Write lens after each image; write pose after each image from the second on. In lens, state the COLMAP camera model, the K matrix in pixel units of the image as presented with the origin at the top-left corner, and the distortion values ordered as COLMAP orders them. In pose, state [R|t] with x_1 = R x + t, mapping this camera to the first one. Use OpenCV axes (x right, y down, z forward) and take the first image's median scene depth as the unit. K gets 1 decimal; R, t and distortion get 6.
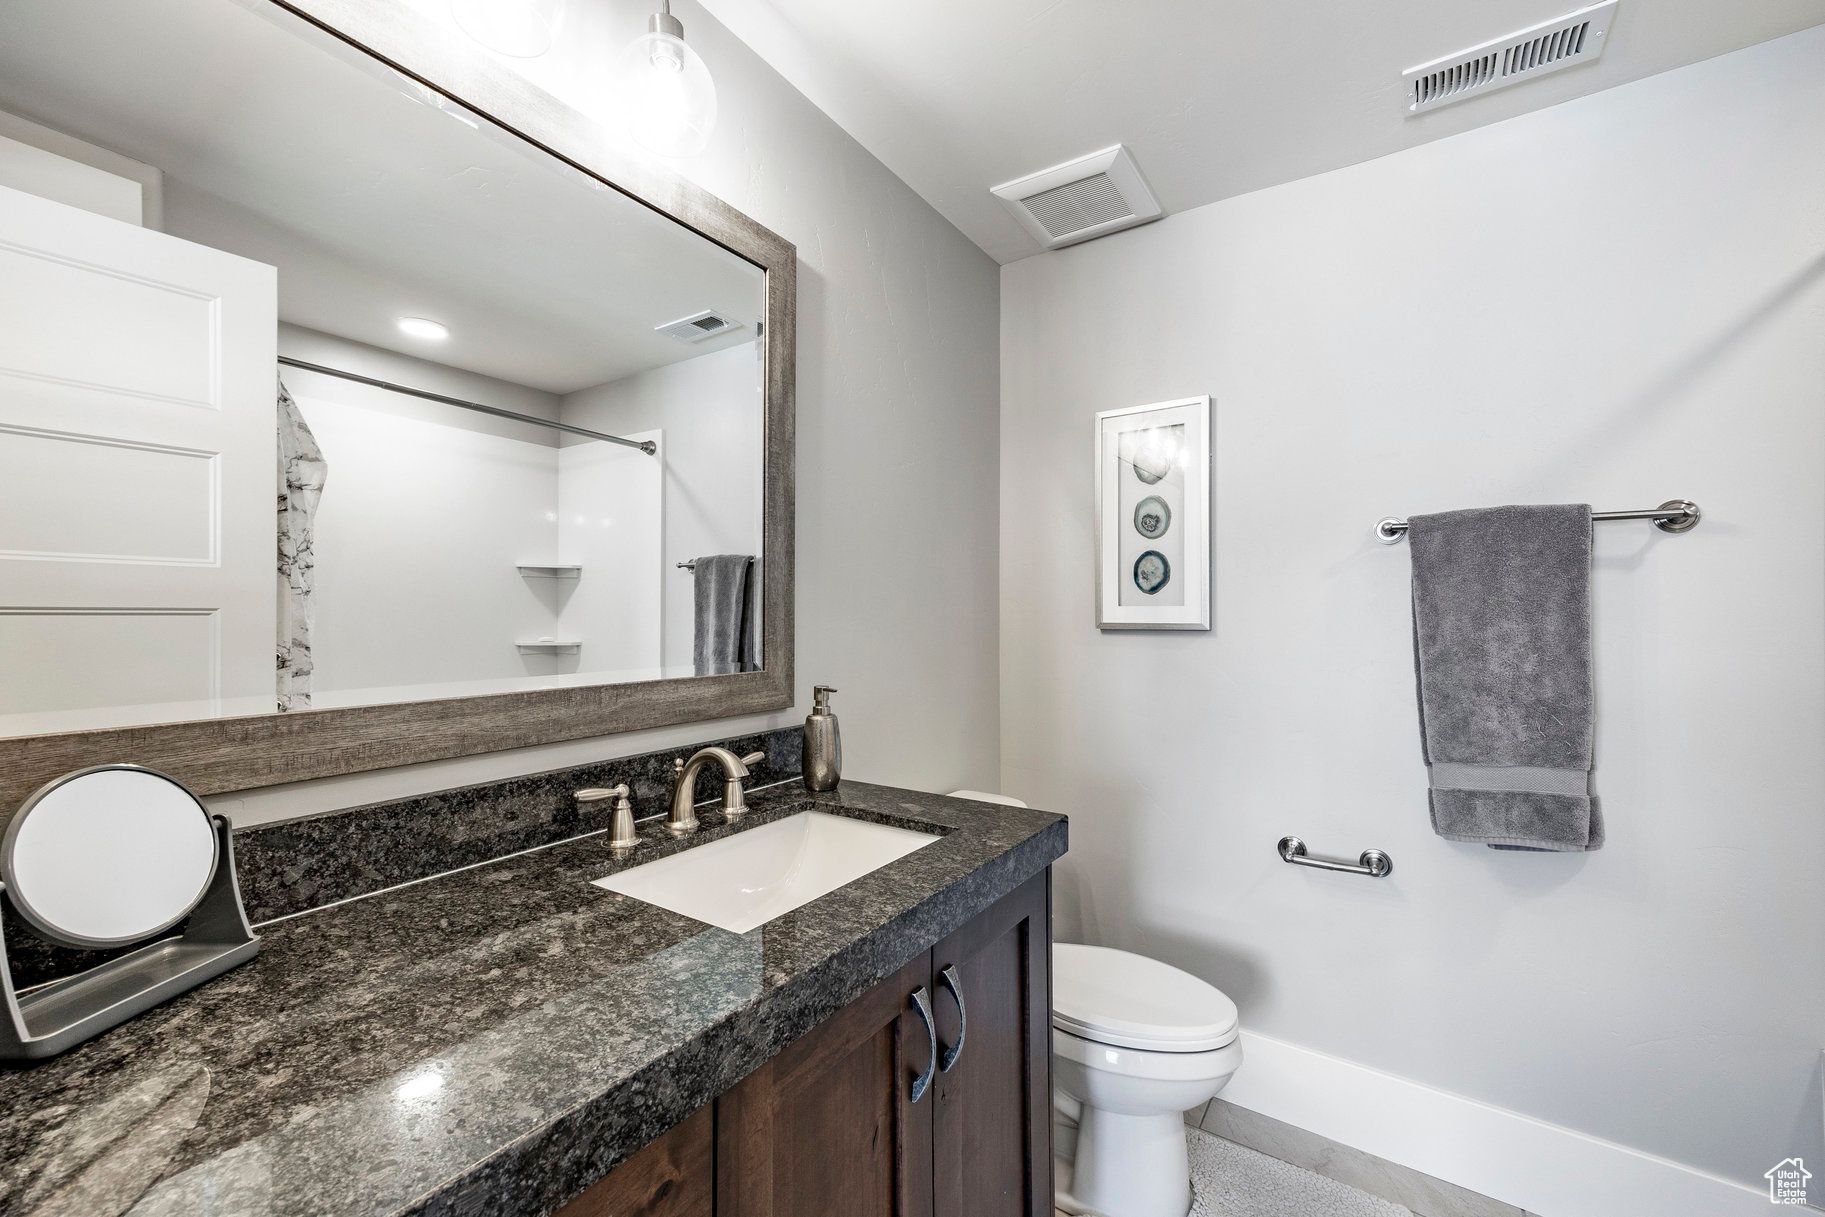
lens RADIAL K [[724.1, 0, 910.9], [0, 724.1, 618.1], [0, 0, 1]] dist [0.007032, -0.000466]
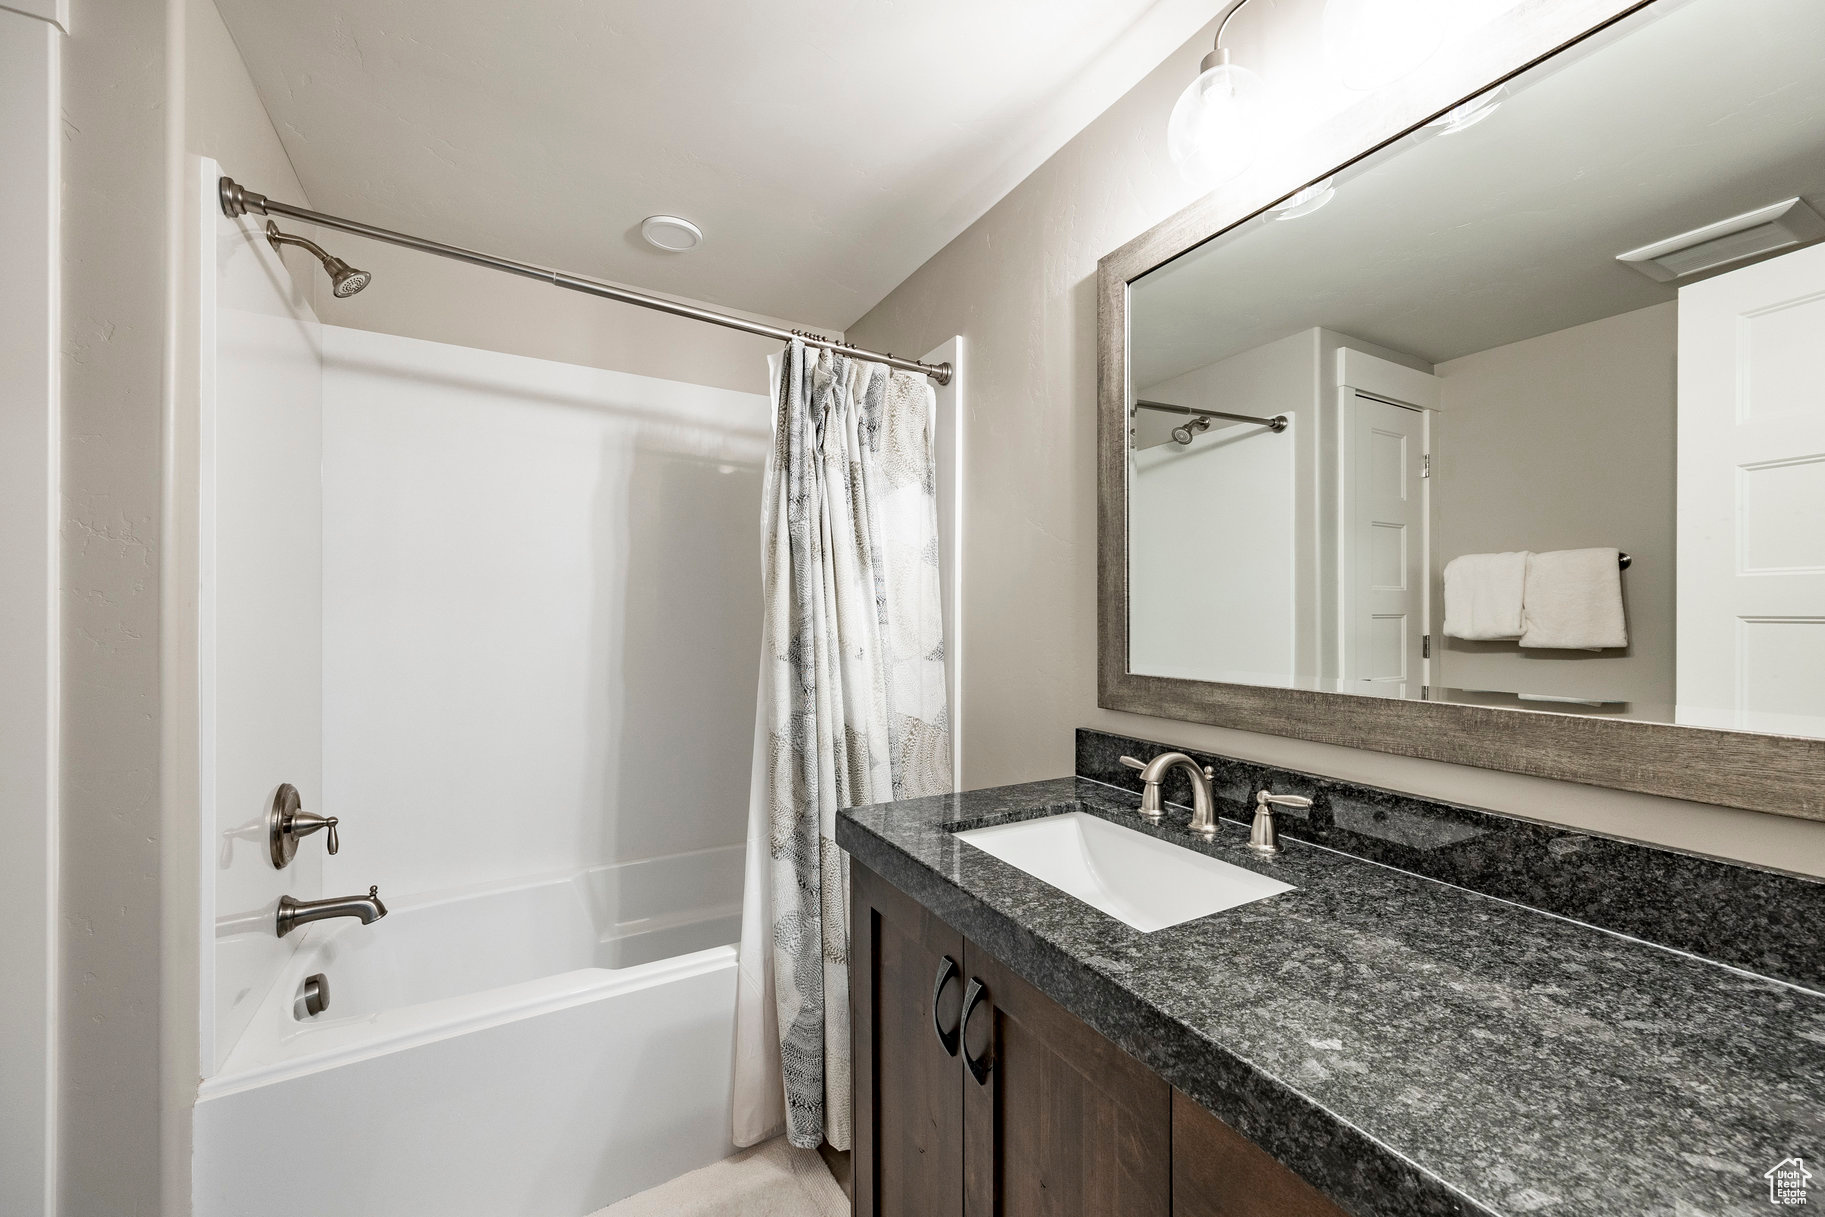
lens RADIAL K [[724.1, 0, 910.9], [0, 724.1, 618.1], [0, 0, 1]] dist [0.007032, -0.000466]
pose [[-0.448875, -0.001418, -0.893594, 0.810419], [0.000639, 0.999998, -0.001907, -0.002337], [0.893595, -0.001427, -0.448873, 1.150964]]
